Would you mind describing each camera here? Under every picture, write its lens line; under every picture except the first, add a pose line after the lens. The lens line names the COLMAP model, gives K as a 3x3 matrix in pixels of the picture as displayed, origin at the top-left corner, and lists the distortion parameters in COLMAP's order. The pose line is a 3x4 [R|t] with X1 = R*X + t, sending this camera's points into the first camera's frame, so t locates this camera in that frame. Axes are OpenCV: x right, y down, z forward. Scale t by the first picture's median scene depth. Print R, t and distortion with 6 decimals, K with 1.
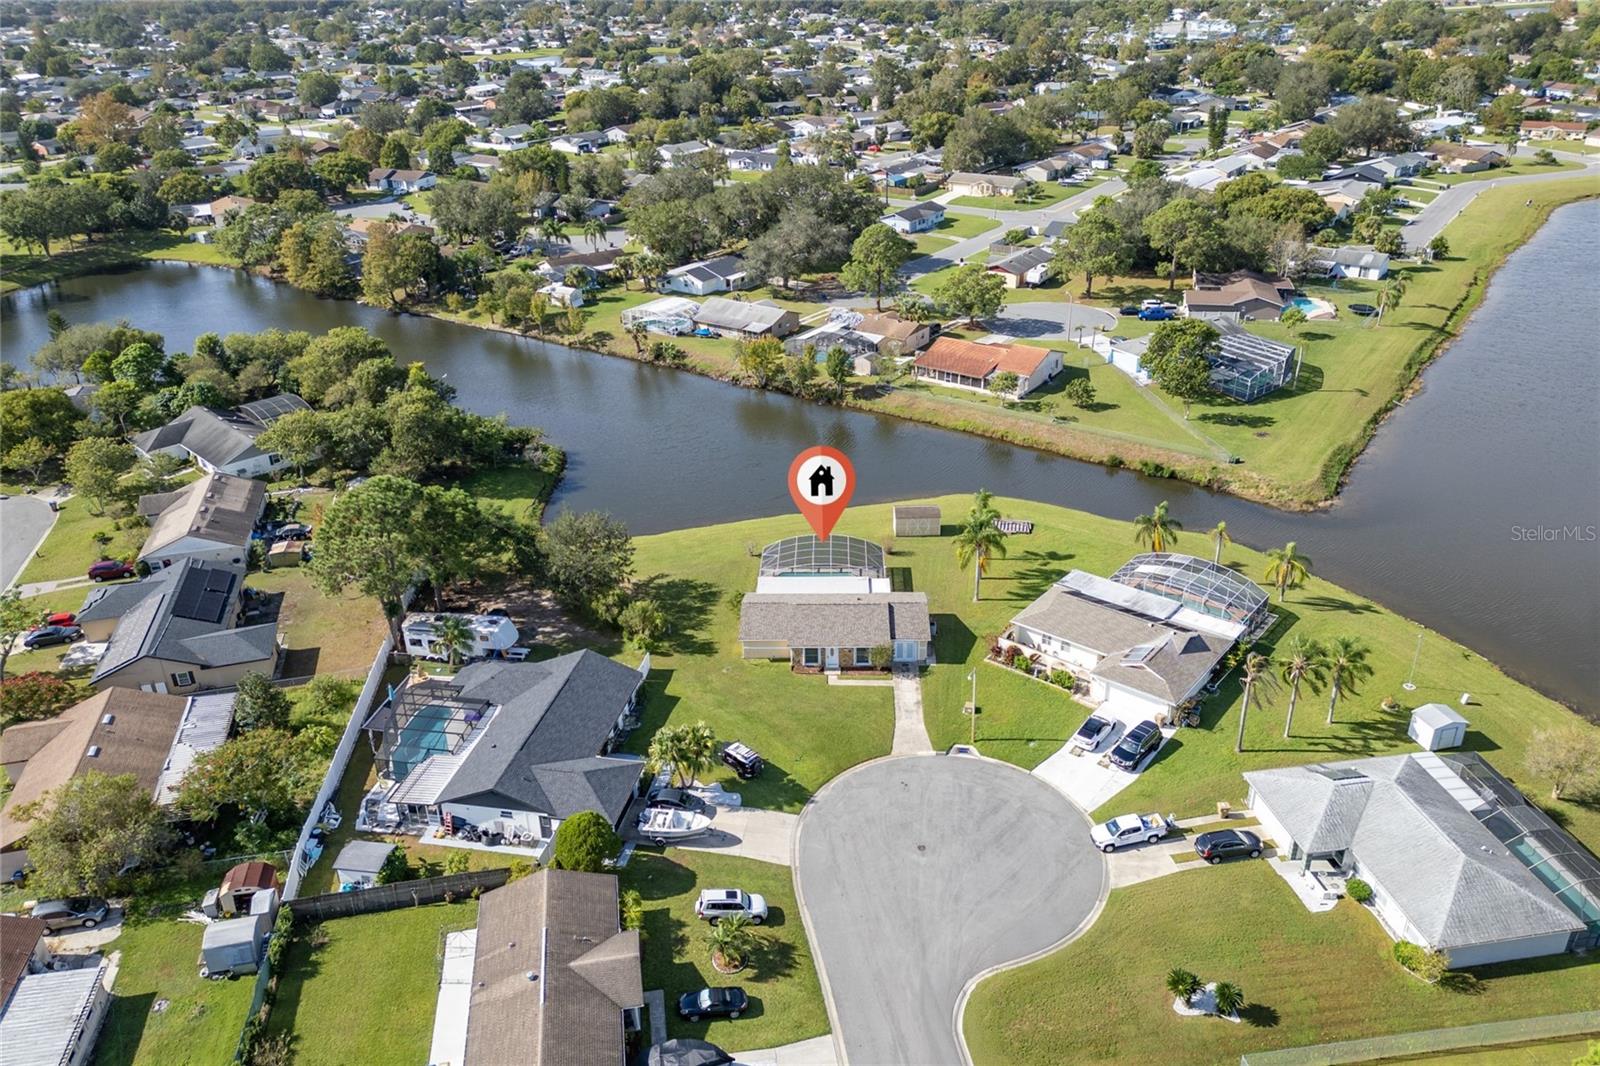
lens RADIAL K [[1237.4, 0, 800.0], [0, 1237.4, 533.0], [0, 0, 1]] dist [0.075637, -0.085701]
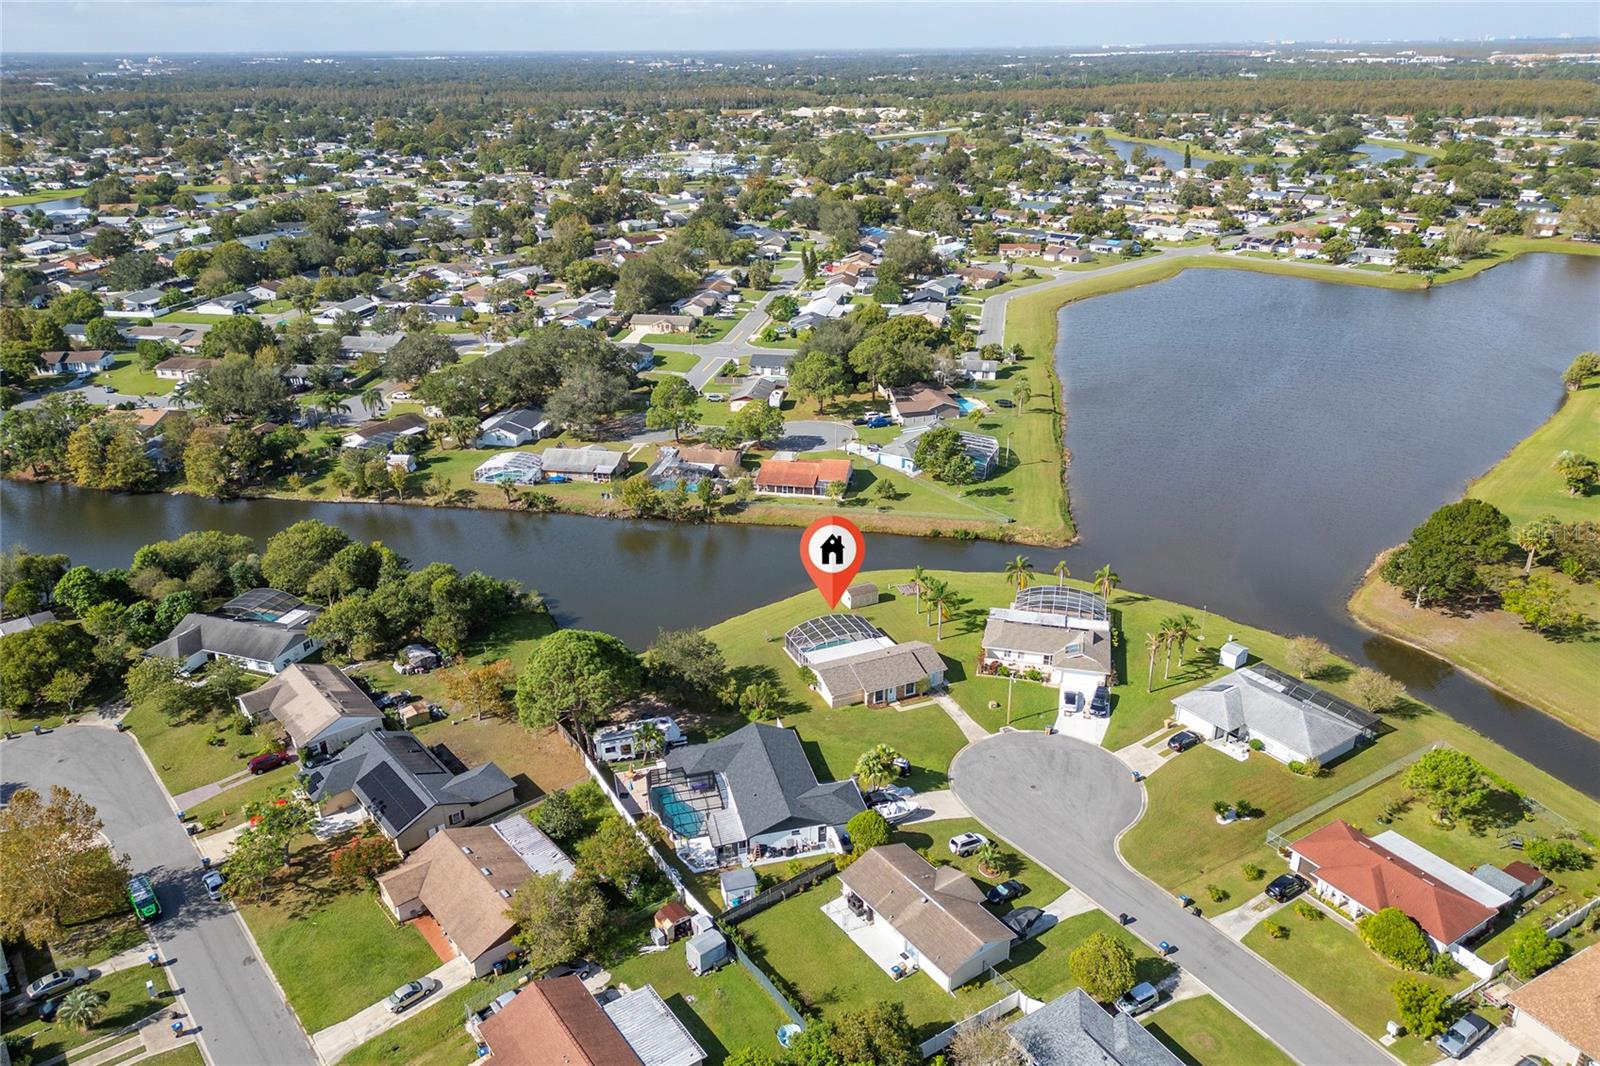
lens RADIAL K [[1237.4, 0, 800.0], [0, 1237.4, 533.0], [0, 0, 1]] dist [0.075637, -0.085701]
pose [[0.891622, -0.154273, 0.425689, -0.428492], [0.178493, 0.983789, -0.017327, -0.052673], [-0.416115, 0.091432, 0.904704, -0.198877]]
